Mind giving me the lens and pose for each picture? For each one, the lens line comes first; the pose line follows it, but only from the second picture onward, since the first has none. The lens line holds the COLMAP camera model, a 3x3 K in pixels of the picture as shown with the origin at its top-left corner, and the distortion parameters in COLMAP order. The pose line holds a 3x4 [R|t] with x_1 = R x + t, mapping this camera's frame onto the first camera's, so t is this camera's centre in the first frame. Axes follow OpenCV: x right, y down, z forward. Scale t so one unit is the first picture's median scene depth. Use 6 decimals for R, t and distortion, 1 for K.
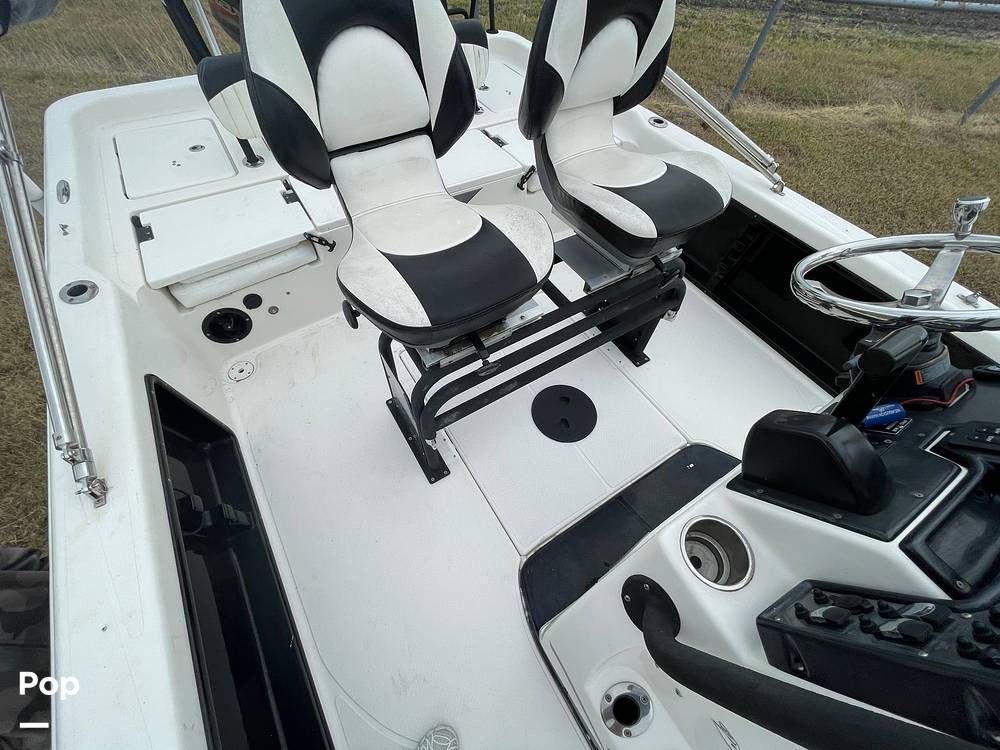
lens RADIAL K [[399.8, 0, 500.7], [0, 399.8, 375.4], [0, 0, 1]] dist [0.000260, -0.000695]
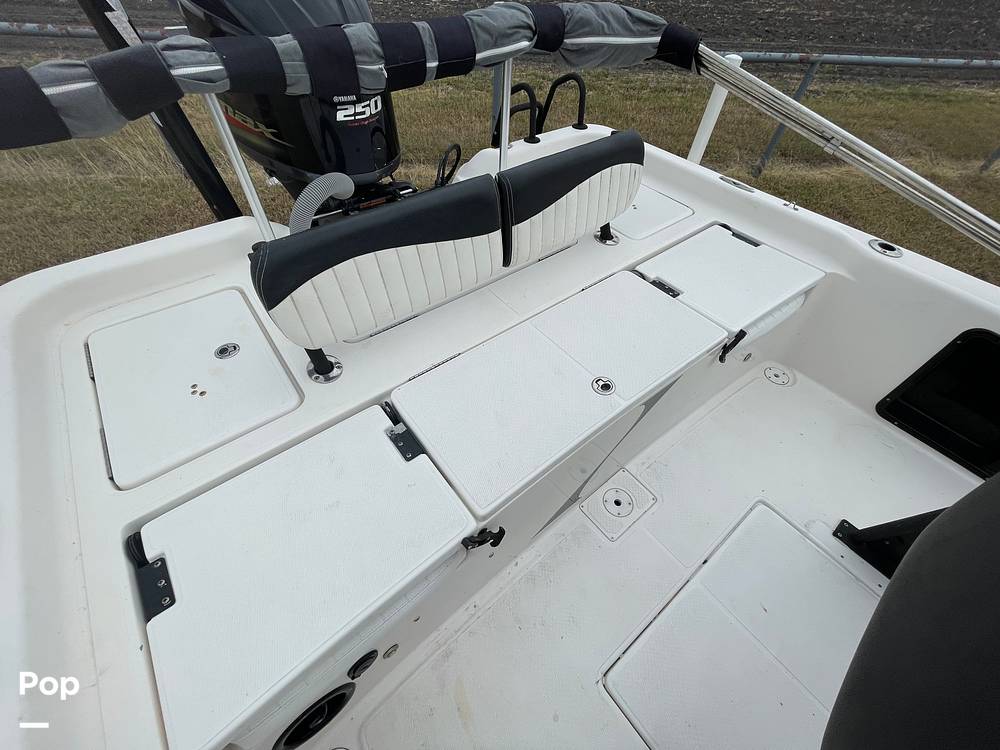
lens RADIAL K [[399.8, 0, 500.0], [0, 399.8, 375.1], [0, 0, 1]] dist [0.000260, -0.000695]
pose [[0.994705, -0.086290, 0.055826, -0.447364], [0.091237, 0.991461, -0.093166, -0.515145], [-0.047310, 0.097766, 0.994084, 0.436587]]
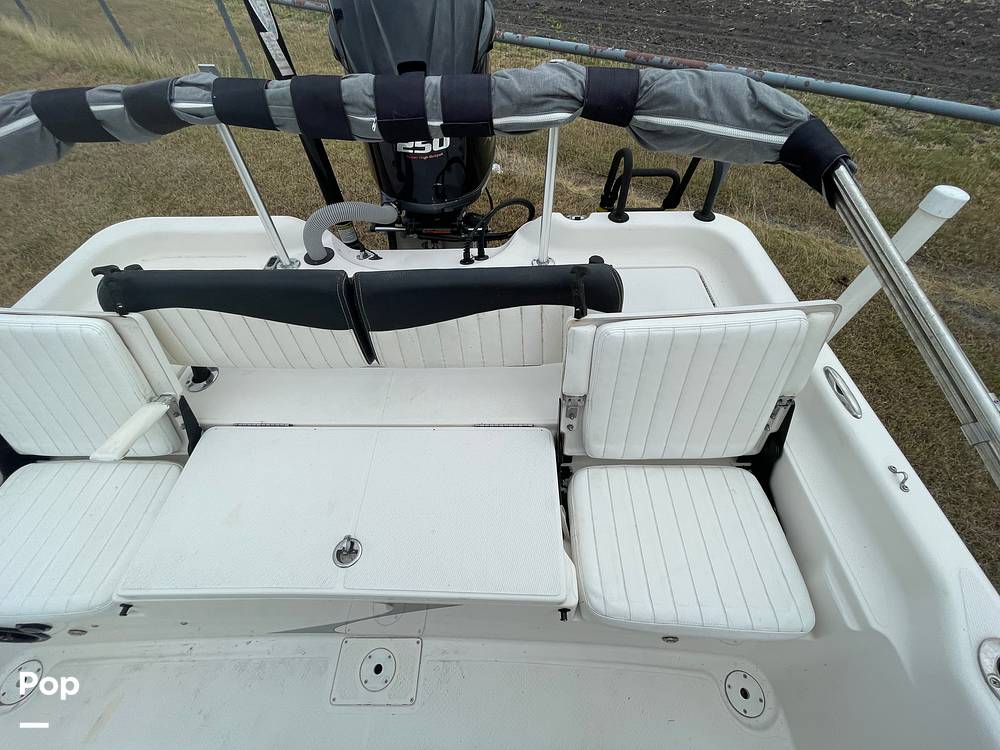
lens RADIAL K [[399.8, 0, 507.1], [0, 399.8, 373.1], [0, 0, 1]] dist [0.000260, -0.000695]
pose [[0.838023, 0.384869, -0.386773, 0.088429], [-0.415781, 0.909456, 0.004104, -0.878995], [0.353332, 0.157373, 0.922166, 0.638628]]
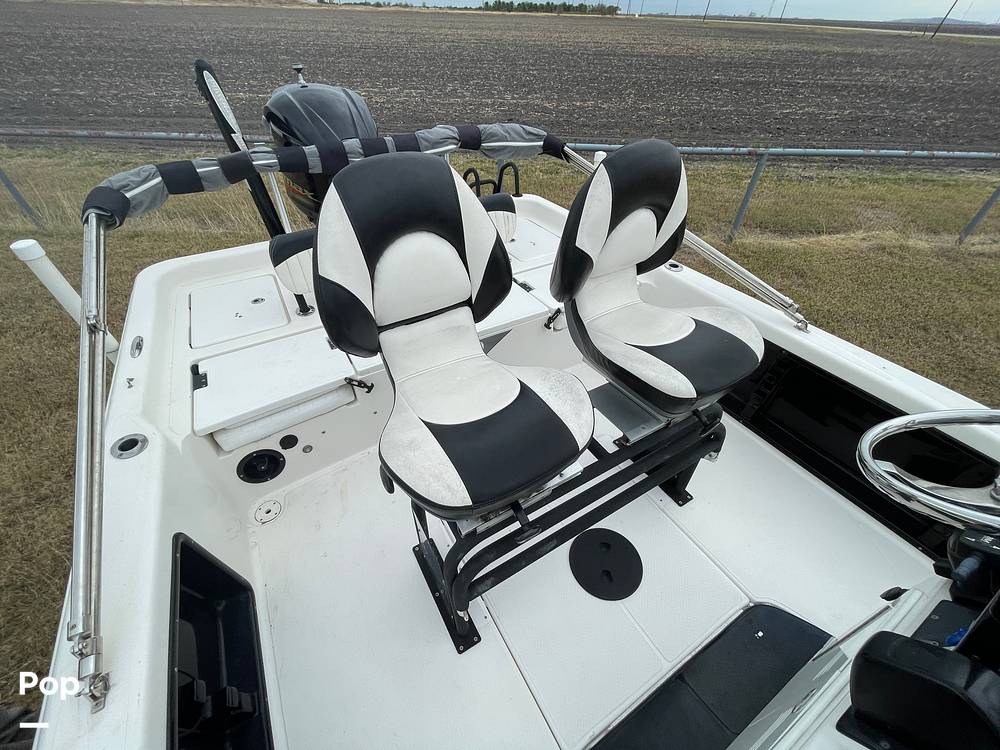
lens RADIAL K [[399.8, 0, 501.0], [0, 399.8, 376.7], [0, 0, 1]] dist [0.000260, -0.000695]
pose [[0.998549, -0.014687, -0.051818, -0.026115], [0.001178, 0.967827, -0.251613, -0.091652], [0.053847, 0.251187, 0.966440, 0.001892]]
